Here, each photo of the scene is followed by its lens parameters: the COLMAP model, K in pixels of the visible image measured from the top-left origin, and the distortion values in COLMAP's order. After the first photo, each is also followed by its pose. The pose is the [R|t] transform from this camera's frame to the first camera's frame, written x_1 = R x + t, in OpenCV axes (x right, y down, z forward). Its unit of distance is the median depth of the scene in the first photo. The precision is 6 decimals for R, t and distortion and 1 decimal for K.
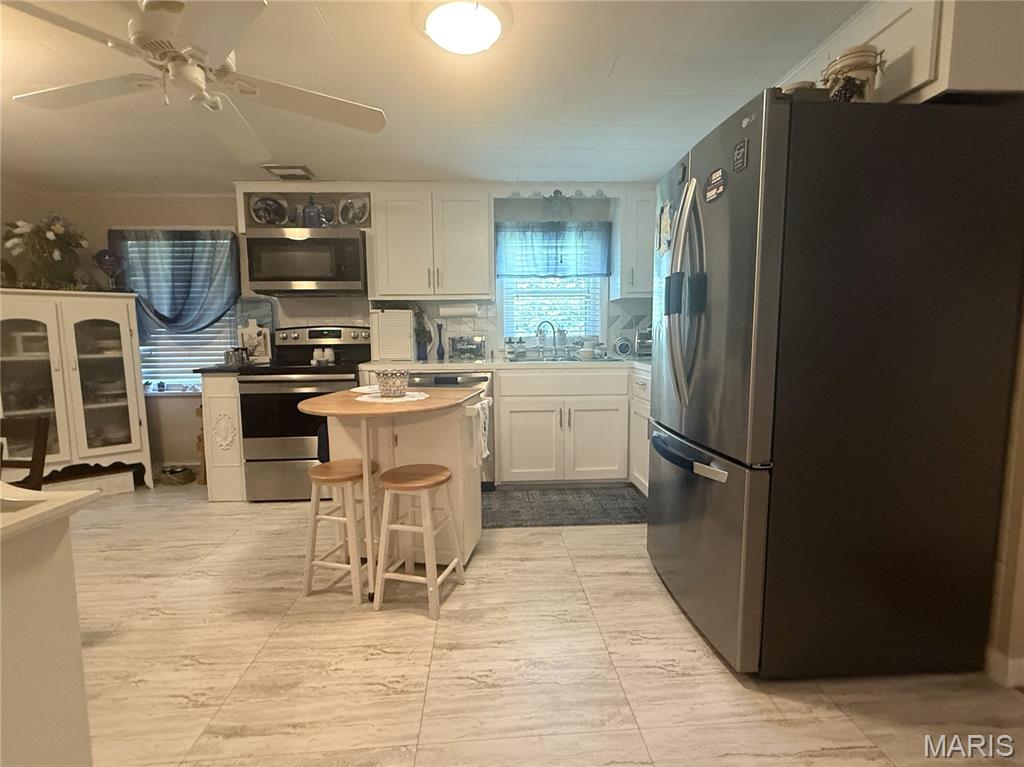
lens RADIAL K [[447.7, 0, 511.1], [0, 447.7, 381.2], [0, 0, 1]] dist [0.000995, -0.000030]
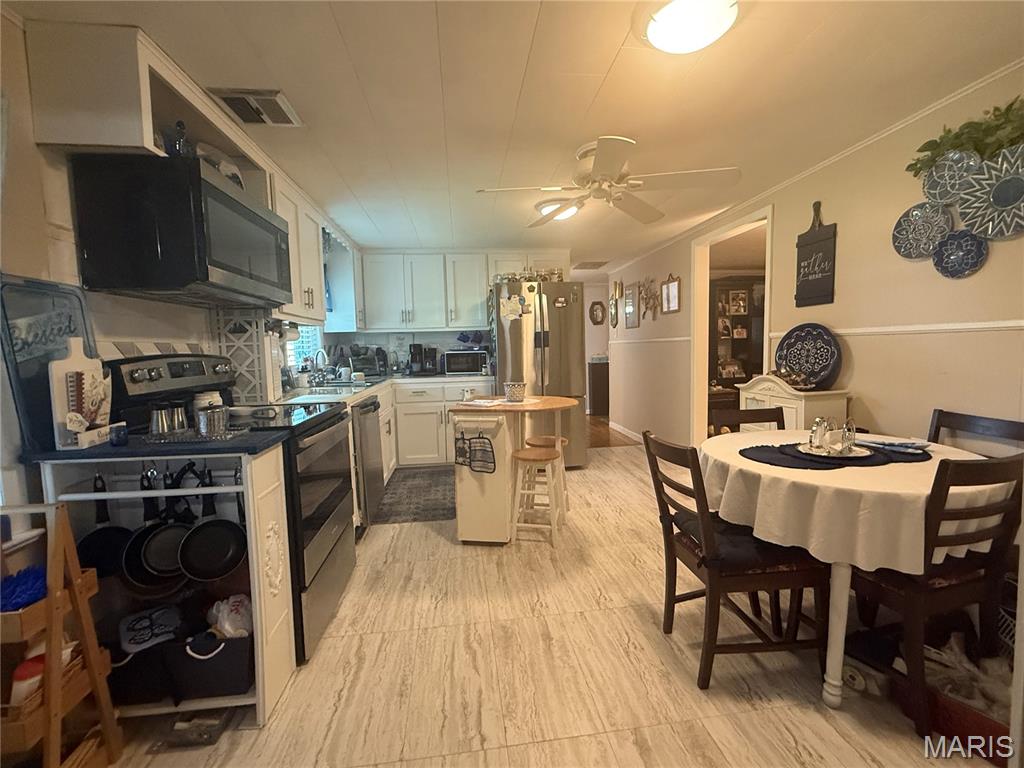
lens RADIAL K [[447.7, 0, 512.2], [0, 447.7, 387.6], [0, 0, 1]] dist [0.000995, -0.000030]
pose [[-0.055856, -0.073679, 0.995717, -1.506229], [0.127079, 0.988638, 0.080283, -0.106144], [-0.990319, 0.131019, -0.045858, 0.971071]]
